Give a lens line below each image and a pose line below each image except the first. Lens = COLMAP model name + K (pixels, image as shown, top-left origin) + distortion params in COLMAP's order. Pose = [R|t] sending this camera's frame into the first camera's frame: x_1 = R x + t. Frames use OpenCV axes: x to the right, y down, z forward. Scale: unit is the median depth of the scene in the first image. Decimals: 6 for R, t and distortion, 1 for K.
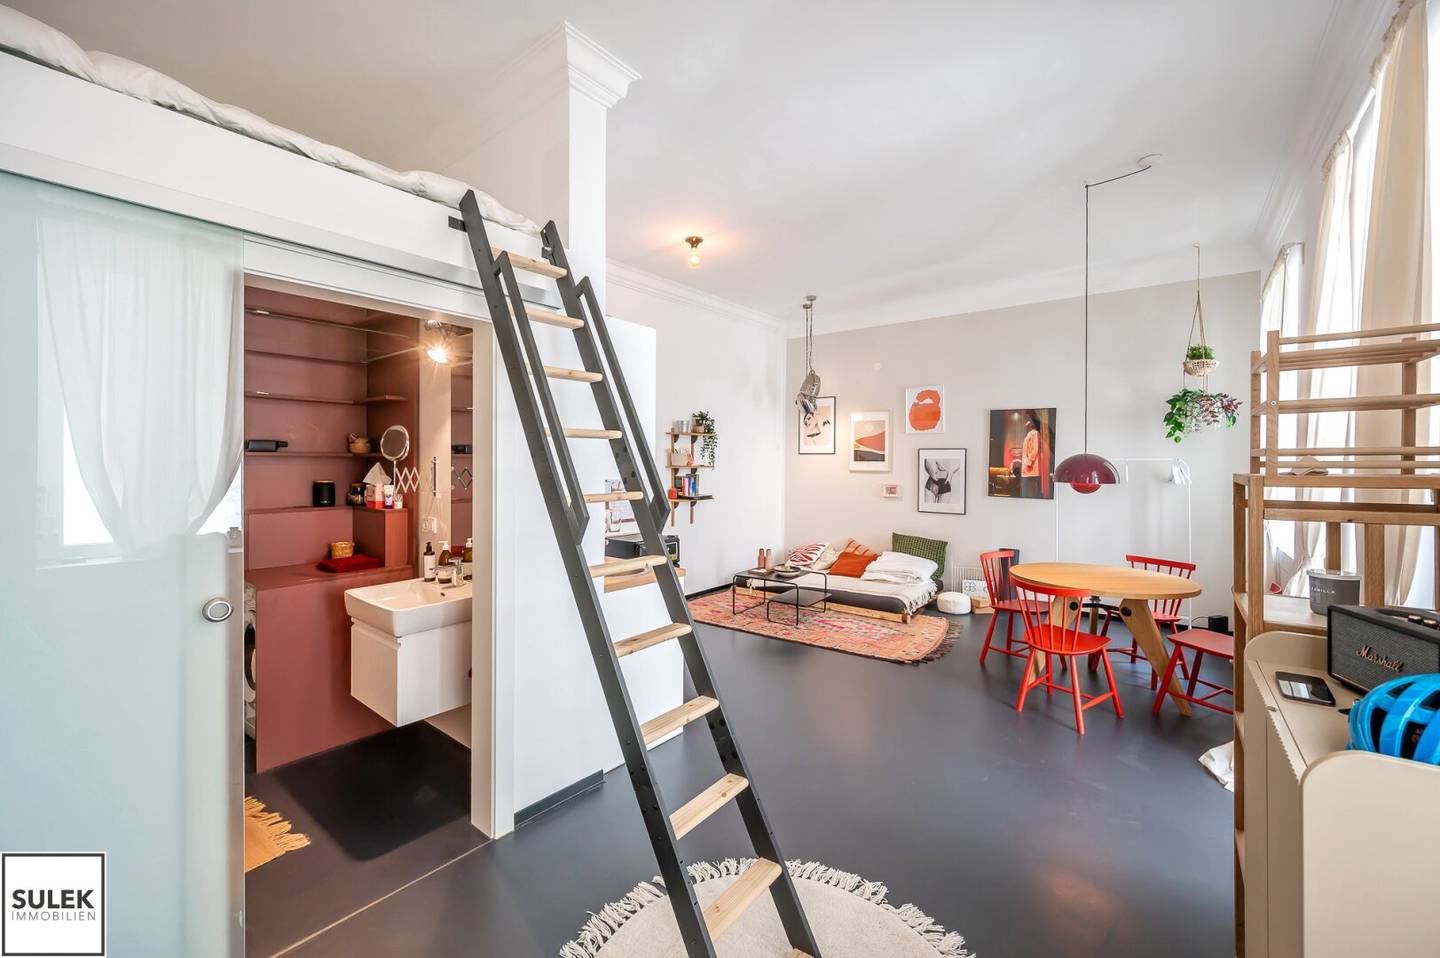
lens RADIAL K [[578.9, 0, 722.7], [0, 578.9, 469.4], [0, 0, 1]] dist [-0.000221, -0.000031]
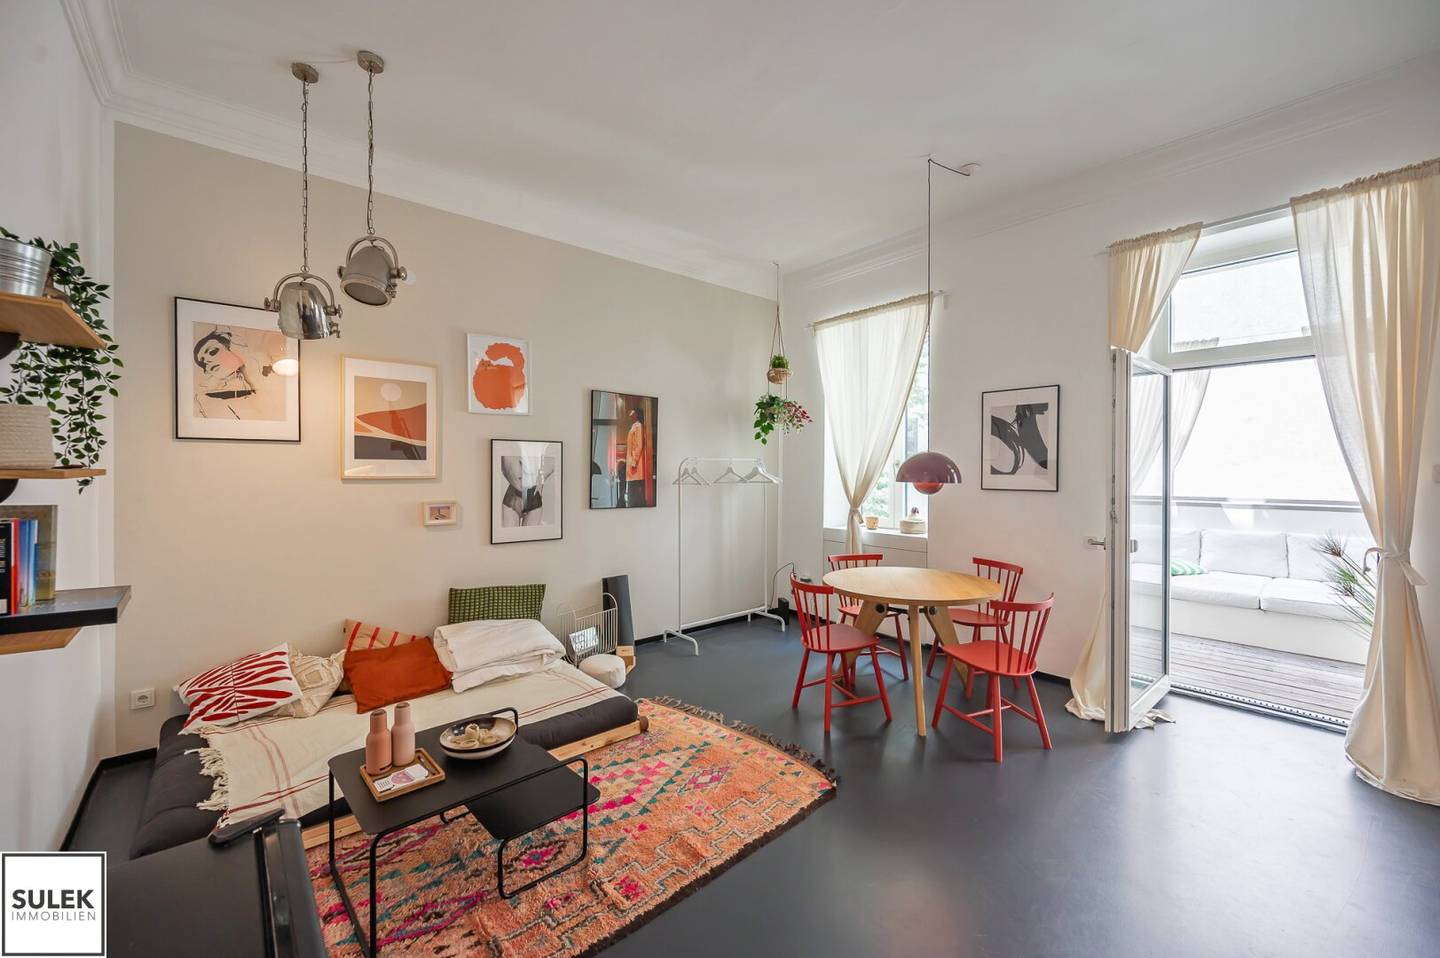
lens RADIAL K [[578.9, 0, 723.1], [0, 578.9, 467.1], [0, 0, 1]] dist [-0.000221, -0.000031]
pose [[0.197870, -0.002432, 0.980225, -0.211302], [0.010092, 0.999949, 0.000444, -0.004635], [-0.980176, 0.009804, 0.197885, 0.684456]]
